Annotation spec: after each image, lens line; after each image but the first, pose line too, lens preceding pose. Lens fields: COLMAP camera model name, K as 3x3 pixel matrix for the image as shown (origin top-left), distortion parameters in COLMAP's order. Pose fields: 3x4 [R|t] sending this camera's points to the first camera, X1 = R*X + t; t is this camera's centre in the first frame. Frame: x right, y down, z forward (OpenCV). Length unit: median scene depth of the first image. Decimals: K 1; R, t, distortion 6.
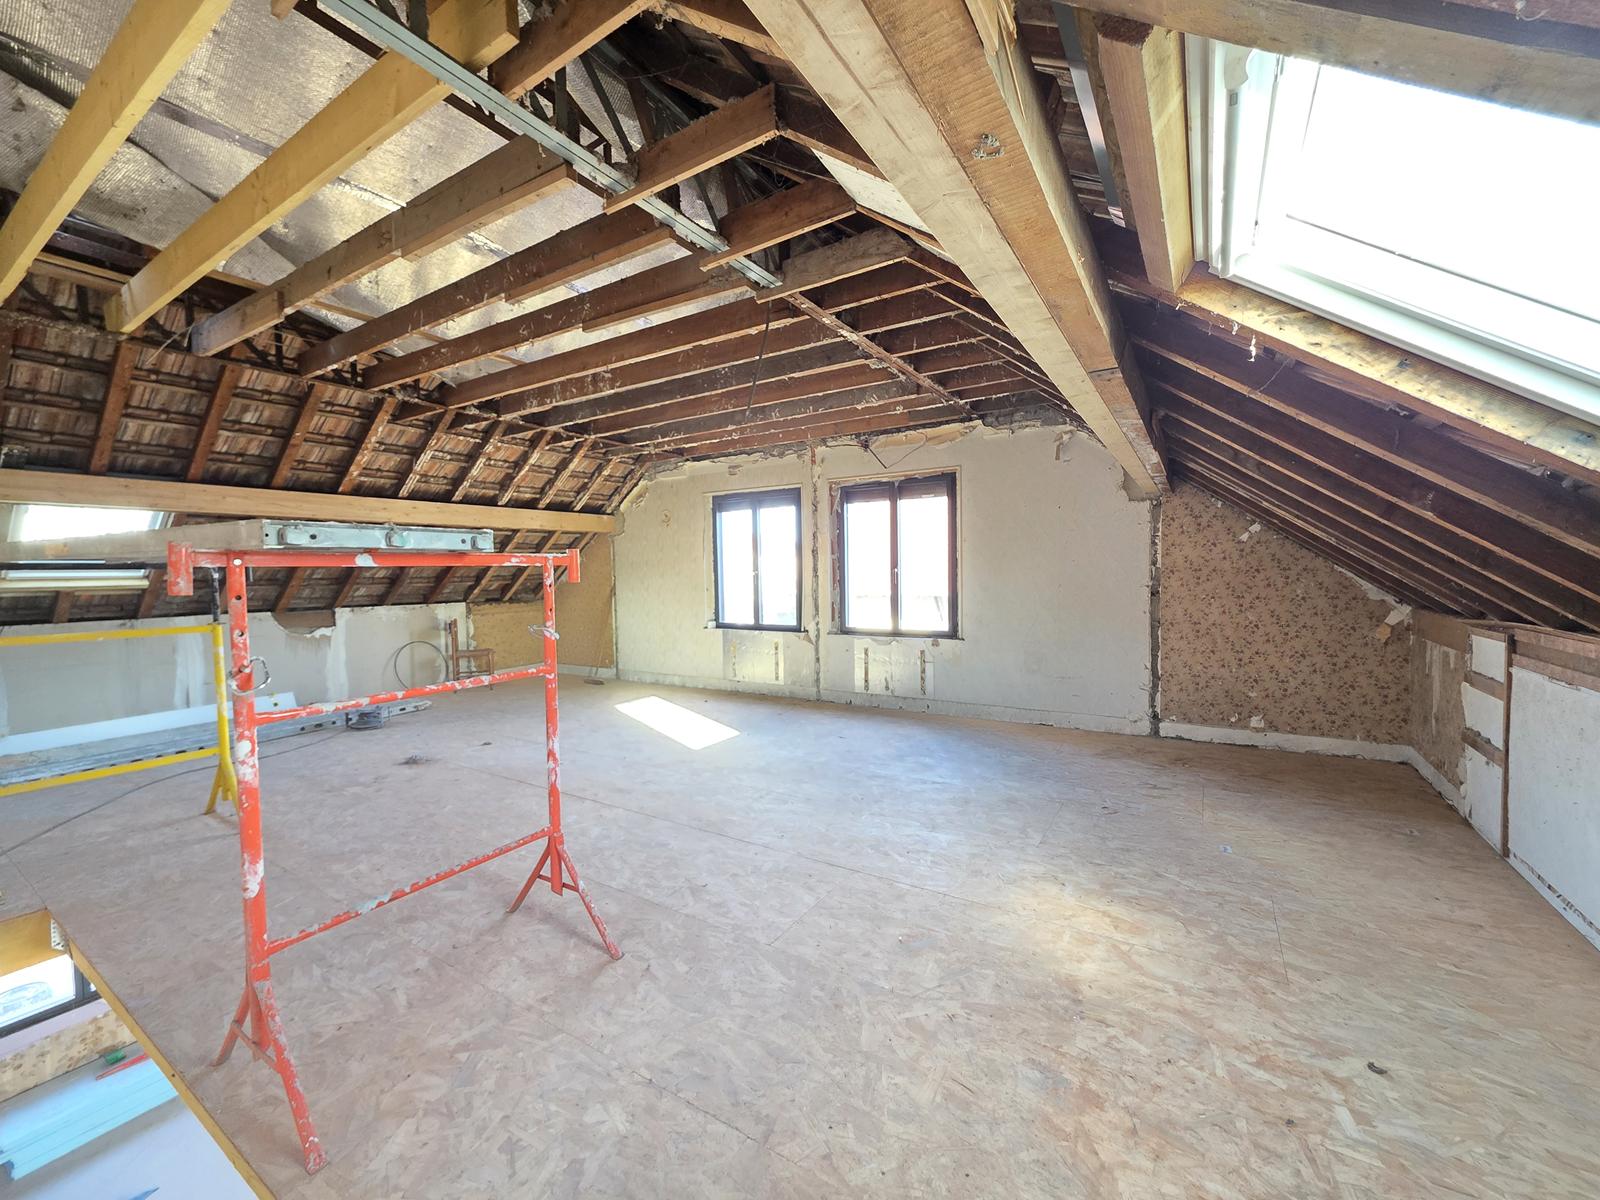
lens RADIAL K [[637.3, 0, 795.4], [0, 637.3, 595.9], [0, 0, 1]] dist [-0.000730, -0.000042]
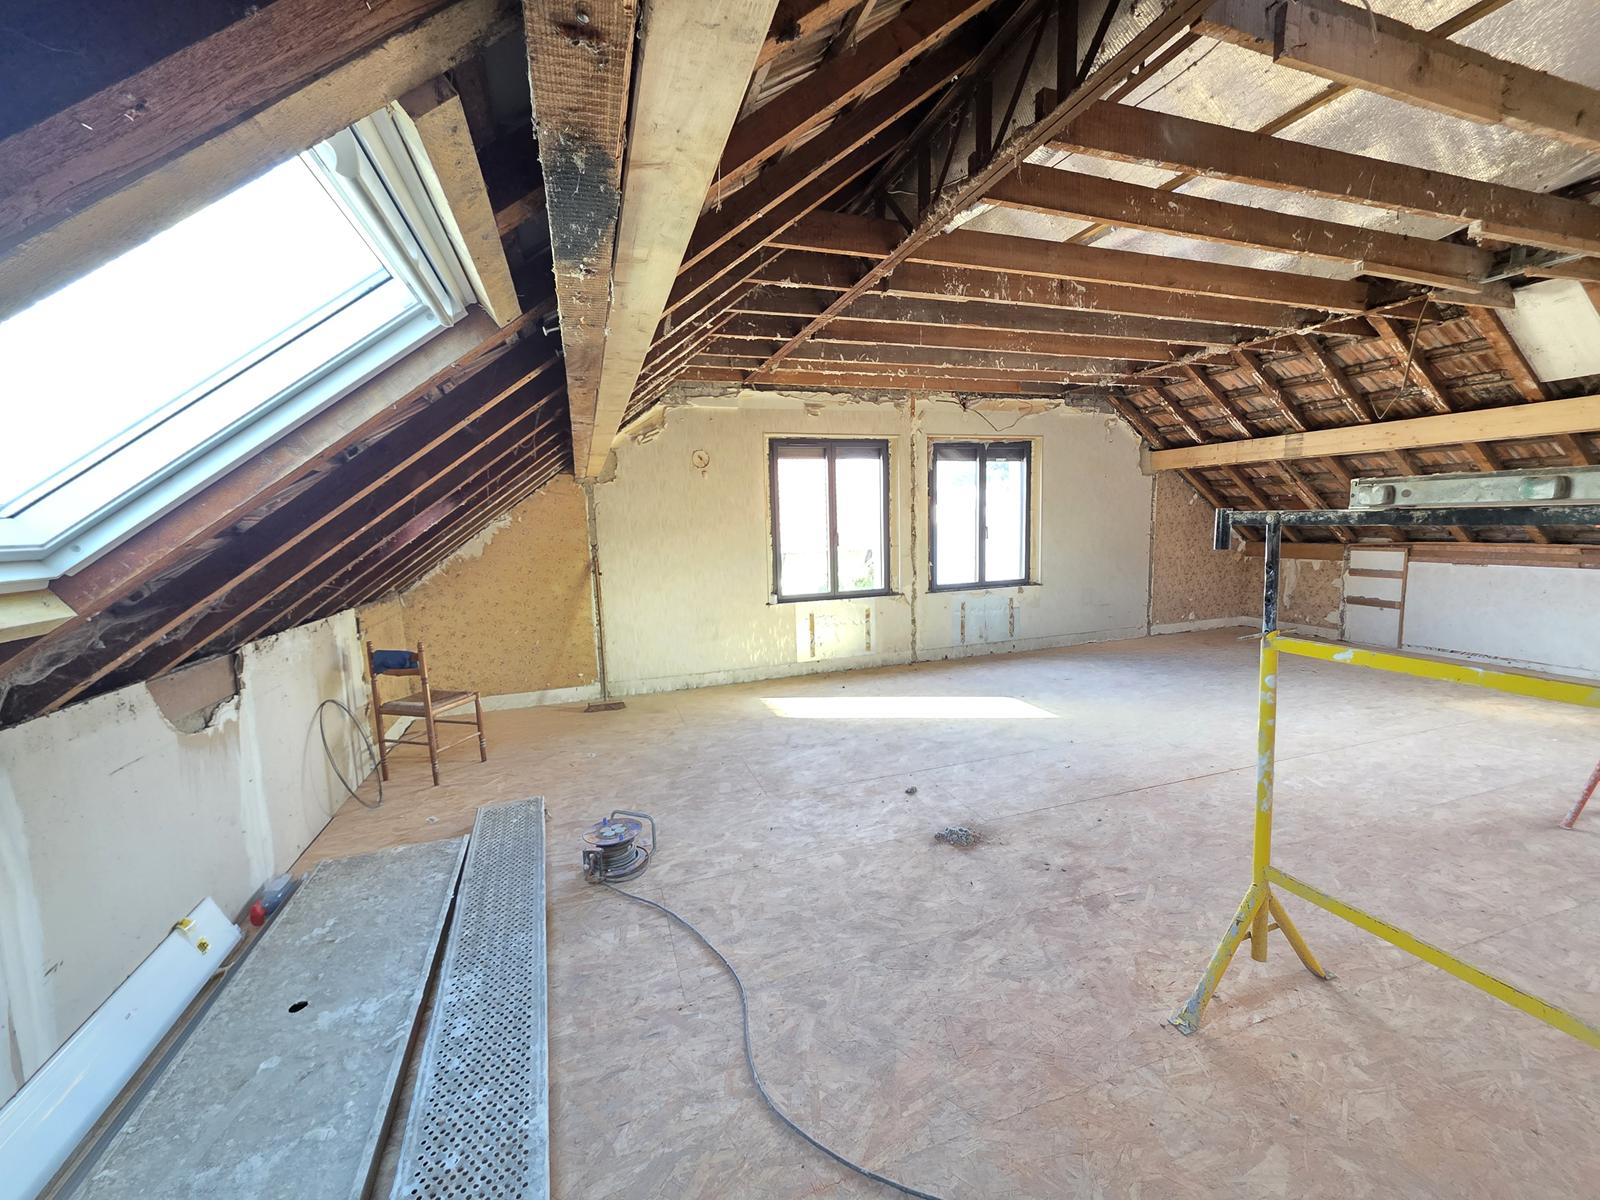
lens RADIAL K [[637.3, 0, 795.4], [0, 637.3, 595.9], [0, 0, 1]] dist [-0.000730, -0.000042]
pose [[0.636013, -0.093398, 0.766005, -0.839618], [0.050977, 0.995565, 0.079063, -0.024692], [-0.769993, -0.011237, 0.637954, 0.530235]]
